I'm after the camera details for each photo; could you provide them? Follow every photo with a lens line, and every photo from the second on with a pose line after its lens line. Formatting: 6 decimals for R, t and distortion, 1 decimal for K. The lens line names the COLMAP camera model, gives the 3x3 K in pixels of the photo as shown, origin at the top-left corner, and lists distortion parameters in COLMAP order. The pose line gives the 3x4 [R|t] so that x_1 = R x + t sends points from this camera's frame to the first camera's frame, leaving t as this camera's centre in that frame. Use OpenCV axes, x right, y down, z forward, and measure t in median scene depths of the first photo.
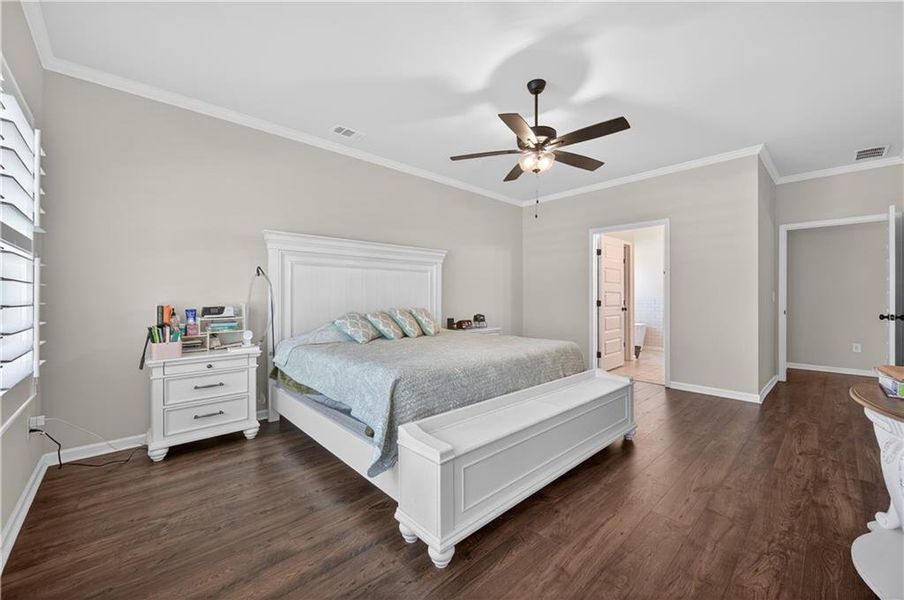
lens RADIAL K [[353.3, 0, 451.7], [0, 353.3, 294.7], [0, 0, 1]] dist [0.003563, 0.000106]
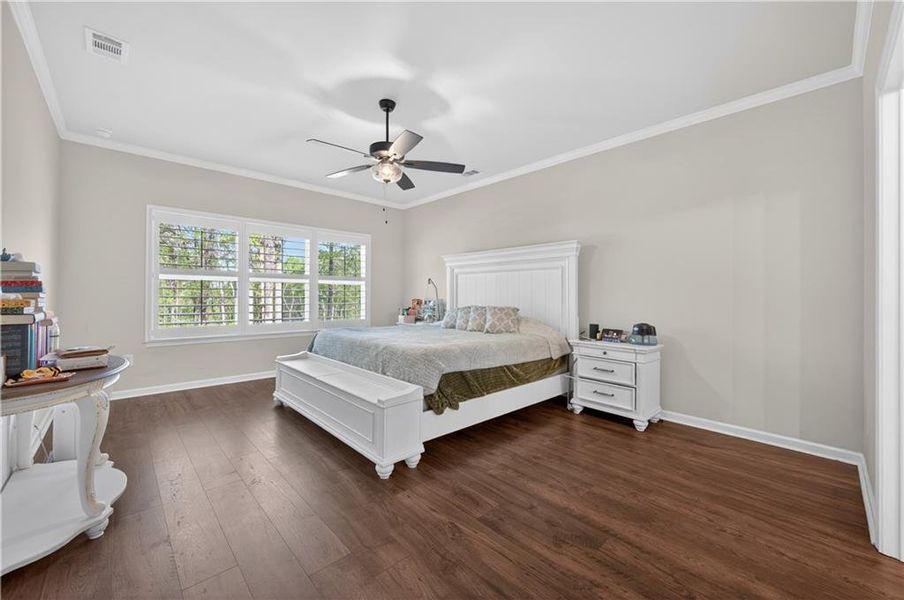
lens RADIAL K [[353.3, 0, 451.7], [0, 353.3, 294.7], [0, 0, 1]] dist [0.003563, 0.000106]
pose [[0.012123, 0.000113, -0.999927, 0.801288], [0.002212, 0.999998, 0.000140, 0.001189], [0.999924, -0.002214, 0.012123, 0.707939]]
